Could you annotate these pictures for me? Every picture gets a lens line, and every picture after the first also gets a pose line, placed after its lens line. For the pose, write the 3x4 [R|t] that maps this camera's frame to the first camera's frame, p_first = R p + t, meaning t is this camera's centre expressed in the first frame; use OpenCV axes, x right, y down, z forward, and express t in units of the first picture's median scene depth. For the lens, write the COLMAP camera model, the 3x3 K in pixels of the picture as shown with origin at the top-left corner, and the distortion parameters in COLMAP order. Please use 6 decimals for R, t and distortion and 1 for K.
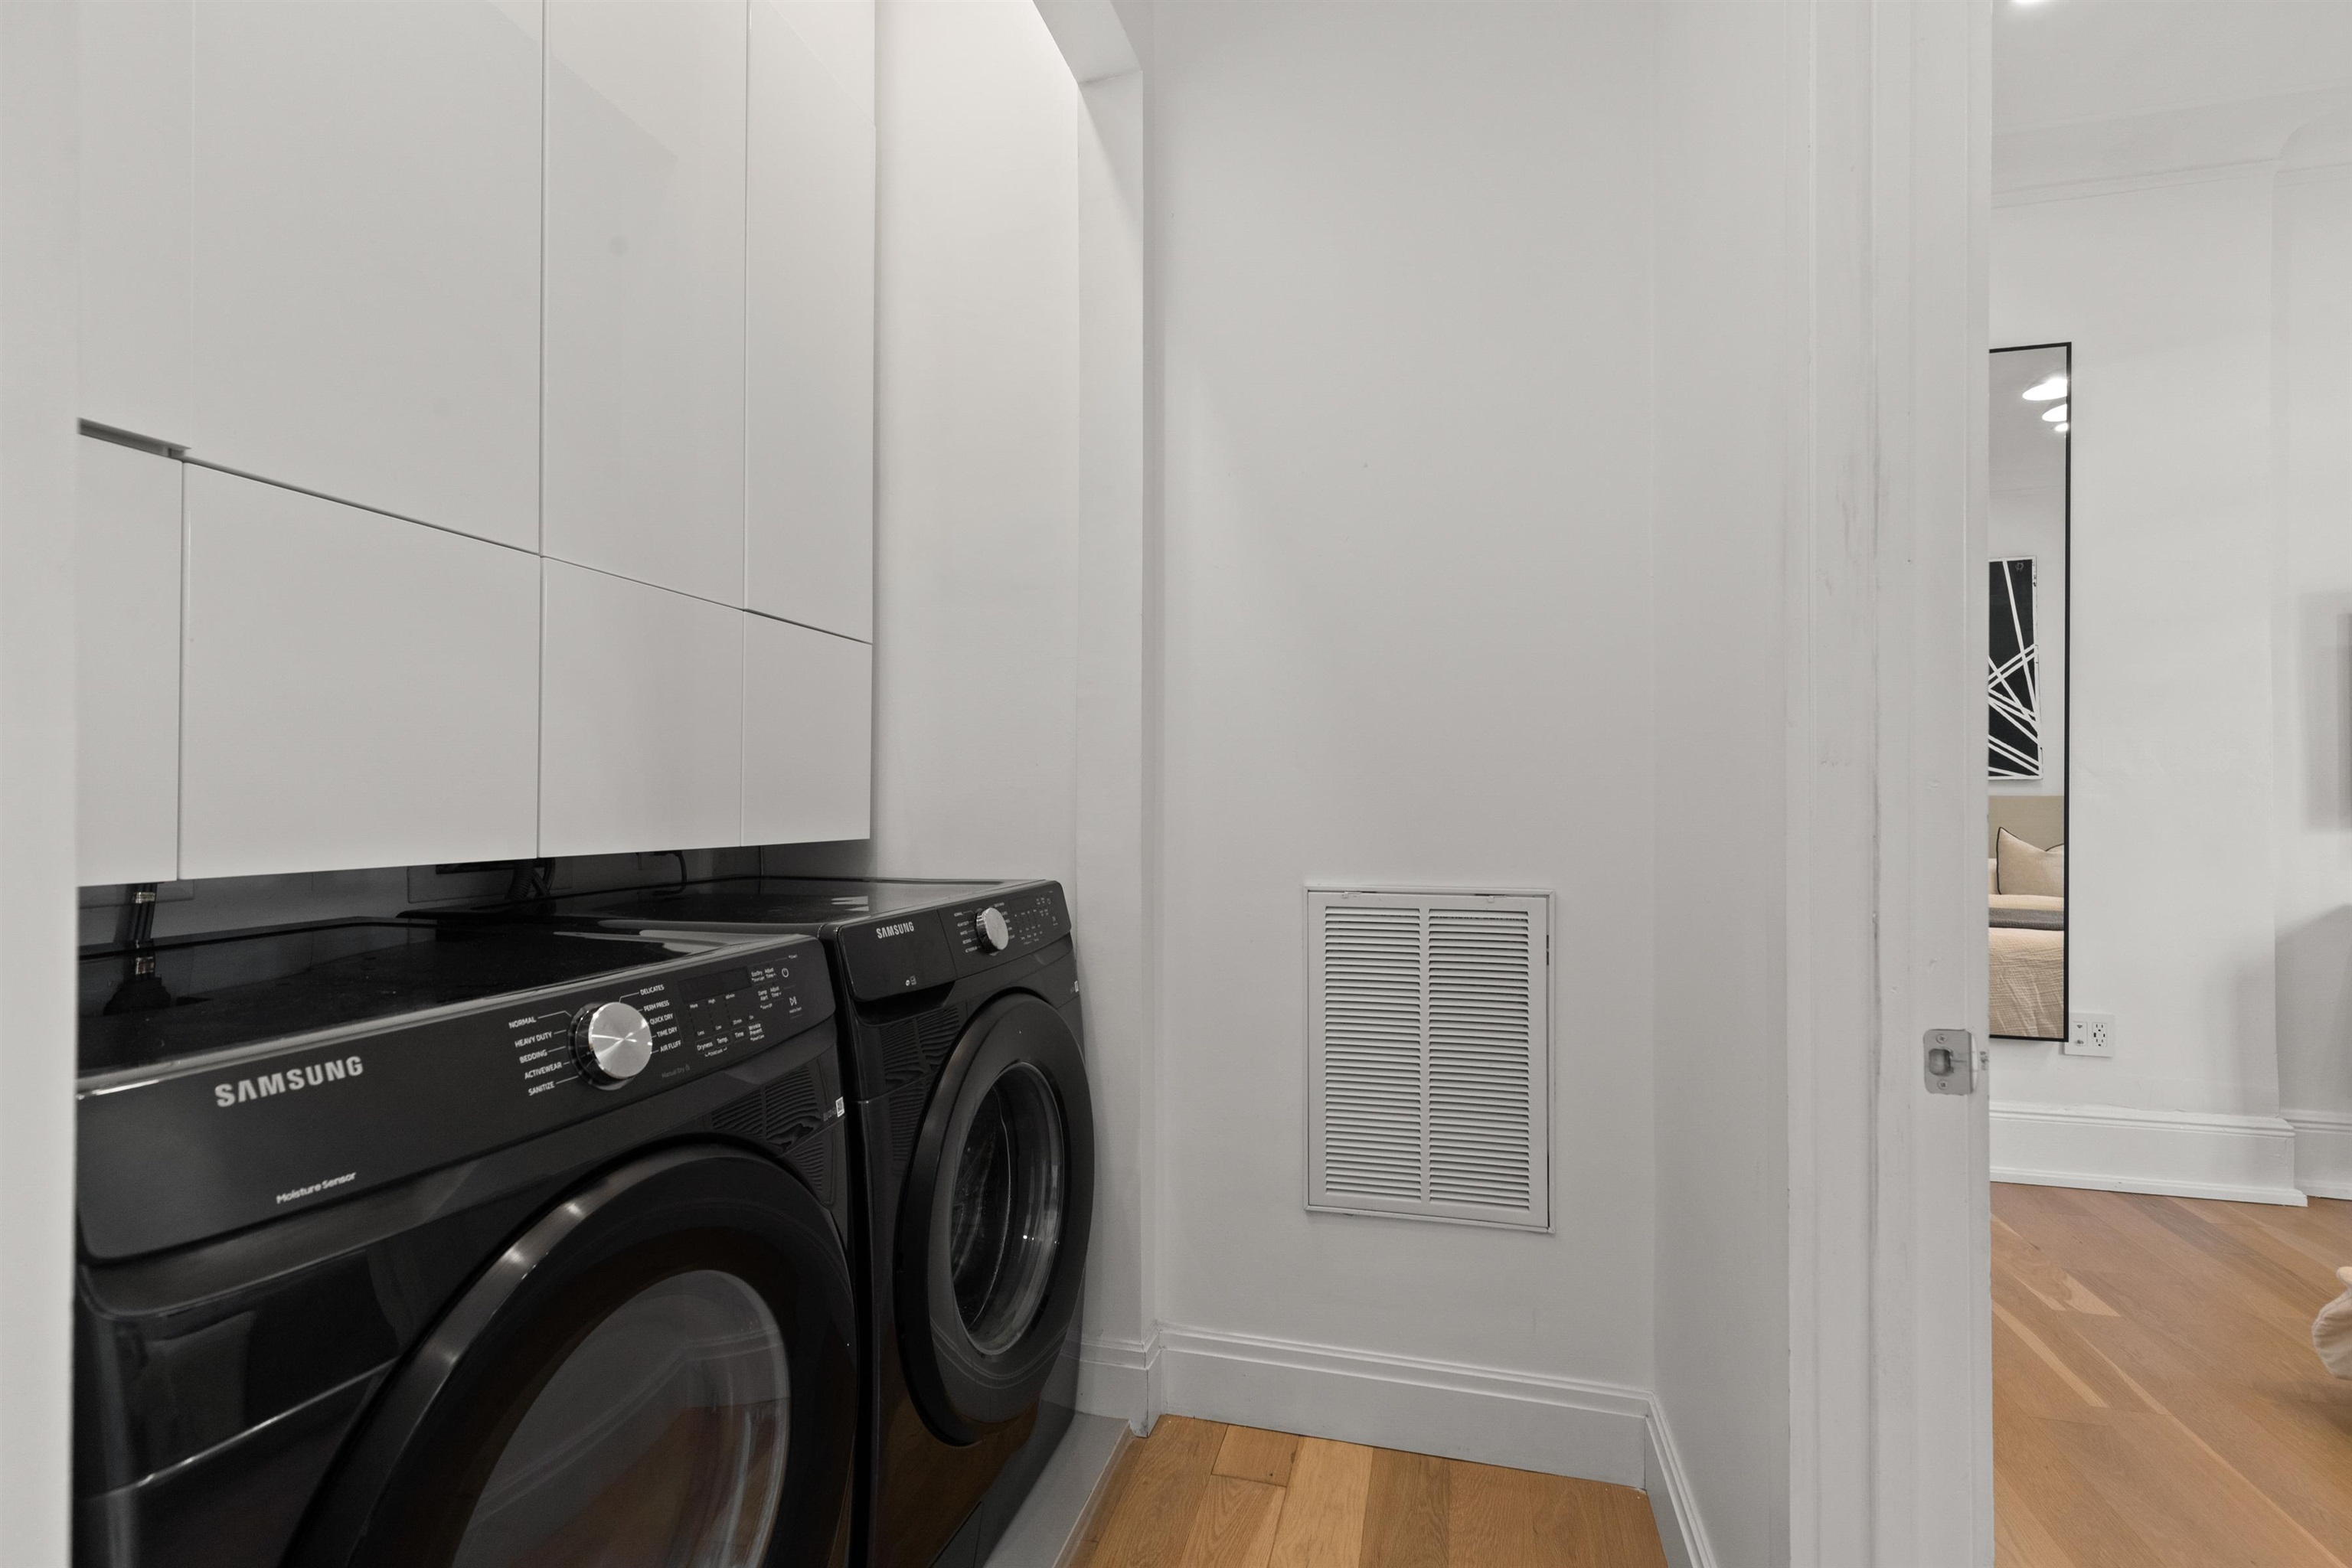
lens RADIAL K [[1057.3, 0, 1176.4], [0, 1057.3, 794.3], [0, 0, 1]] dist [0.005174, -0.000285]
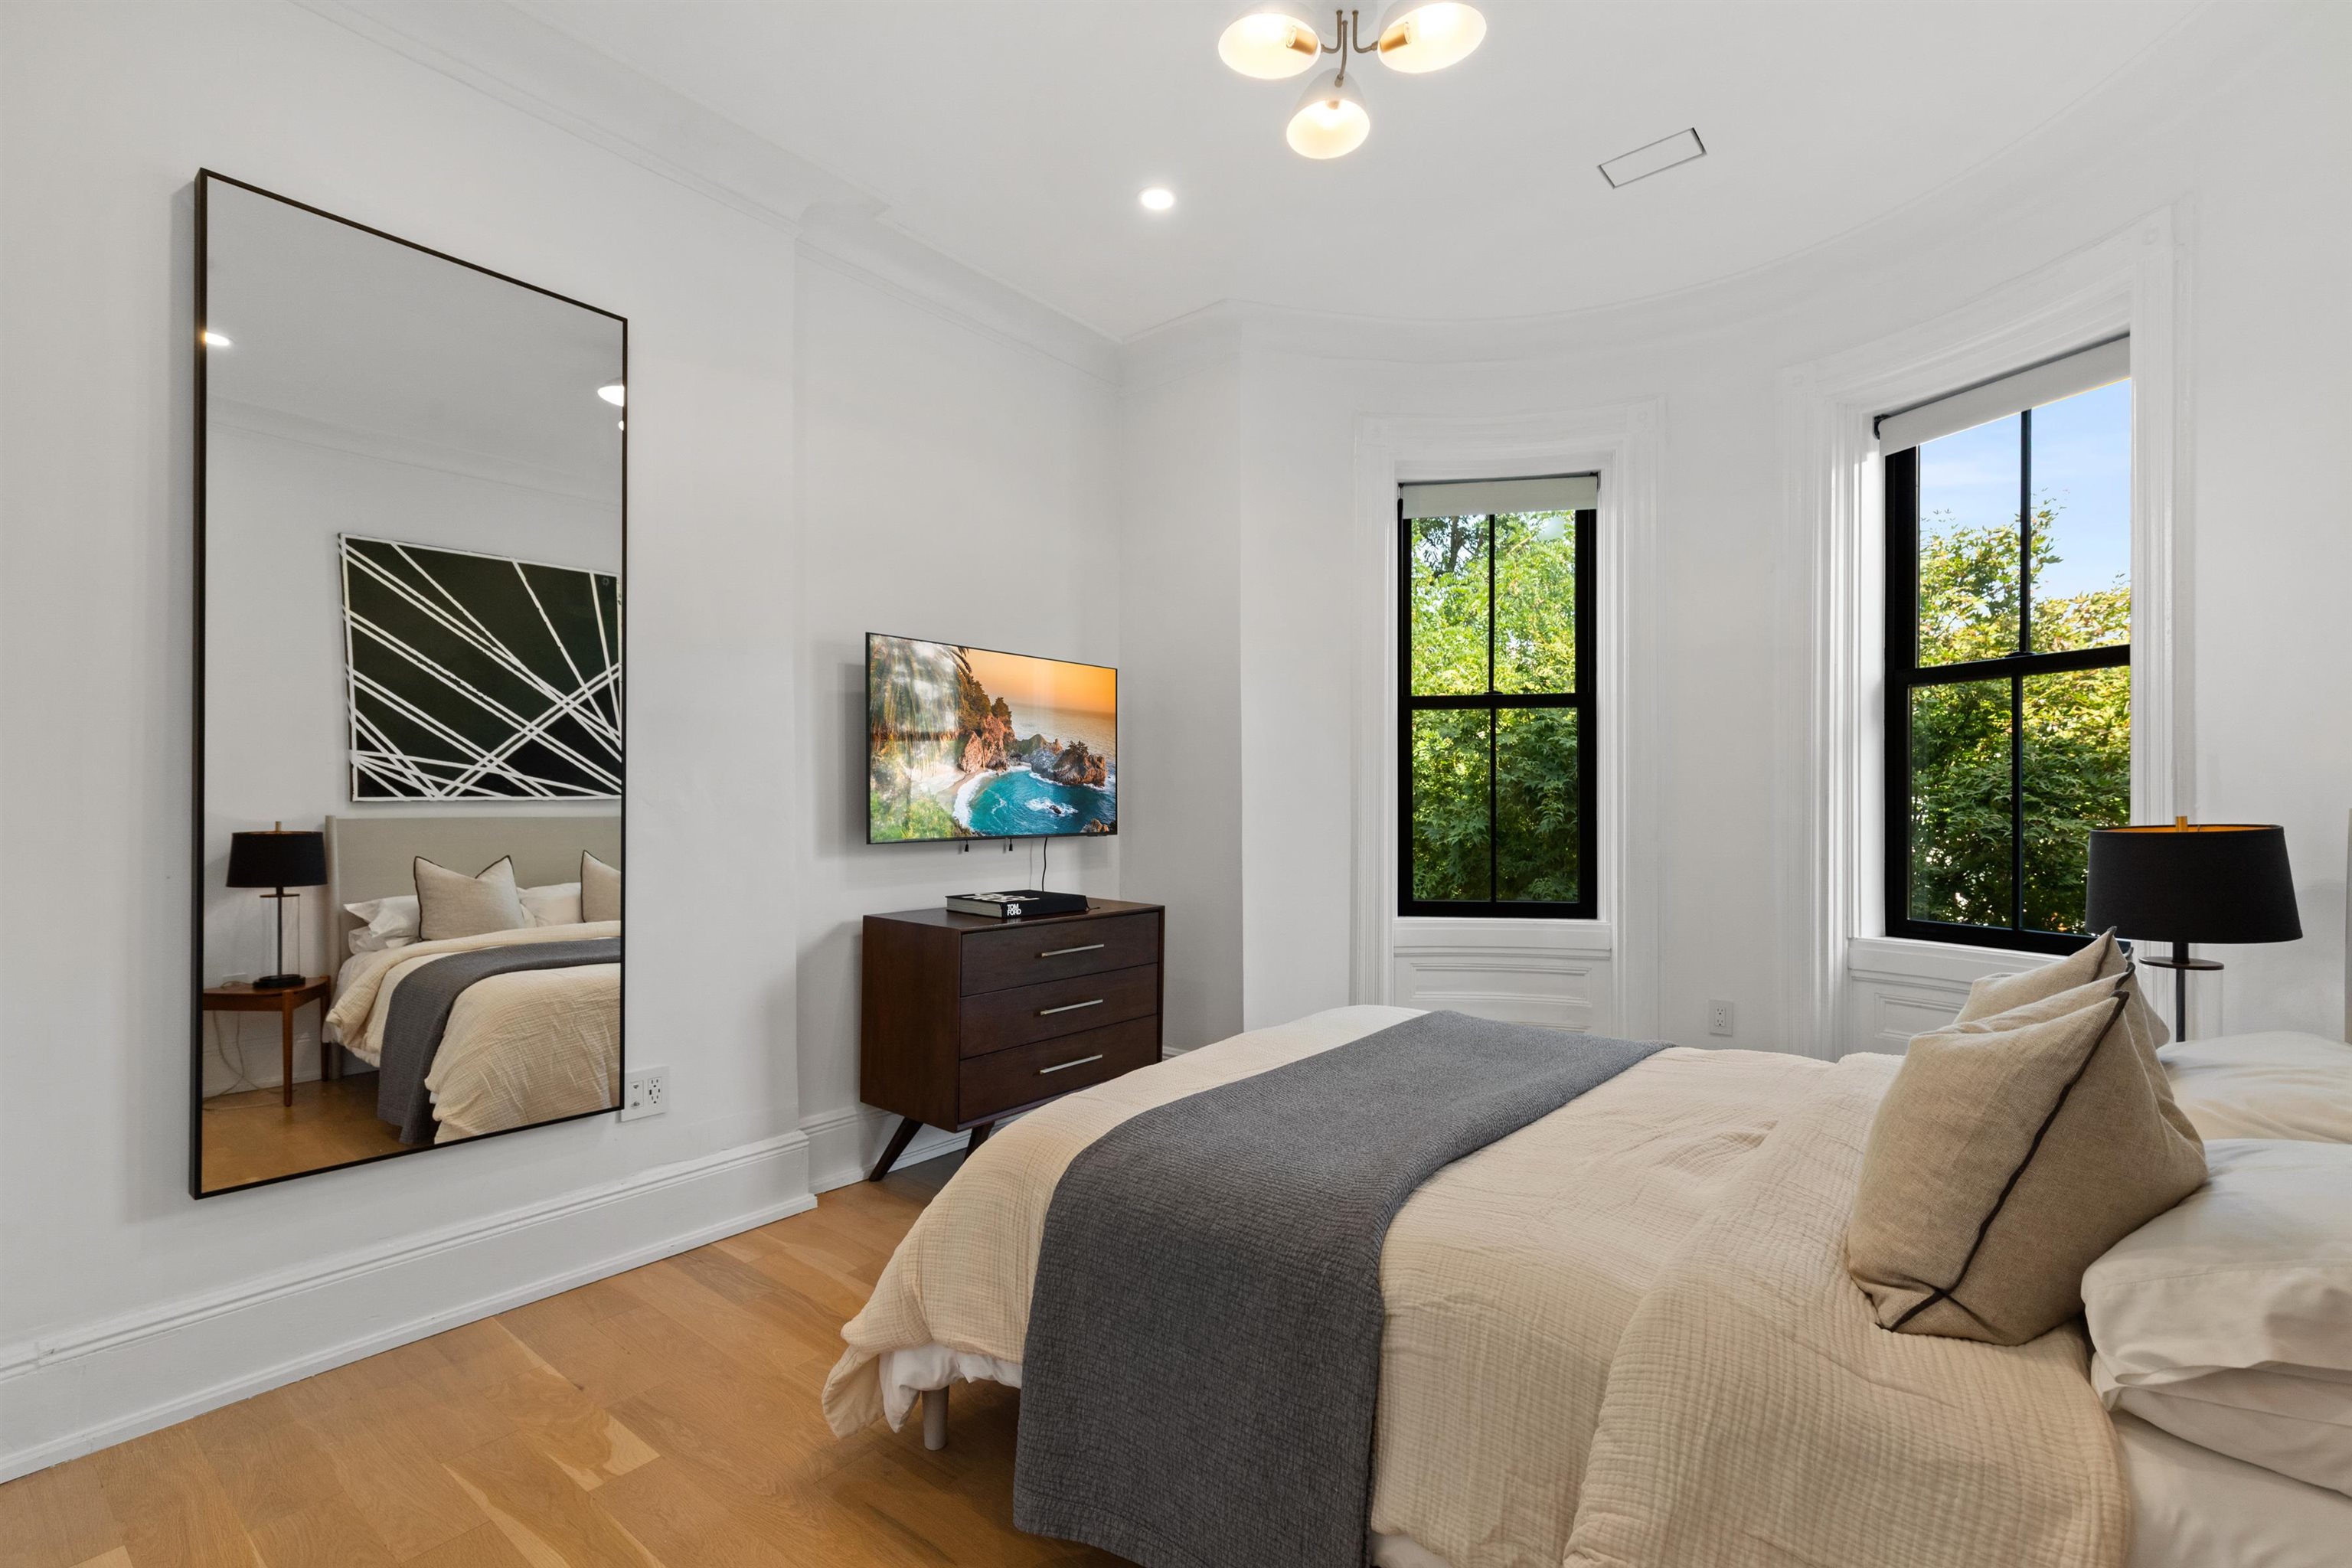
lens RADIAL K [[1057.3, 0, 1184.1], [0, 1057.3, 797.3], [0, 0, 1]] dist [0.005174, -0.000285]
pose [[0.405416, 0.004615, 0.914121, 0.219902], [-0.002345, 0.999989, -0.004008, -0.024378], [-0.914129, -0.000519, 0.405422, 0.214240]]
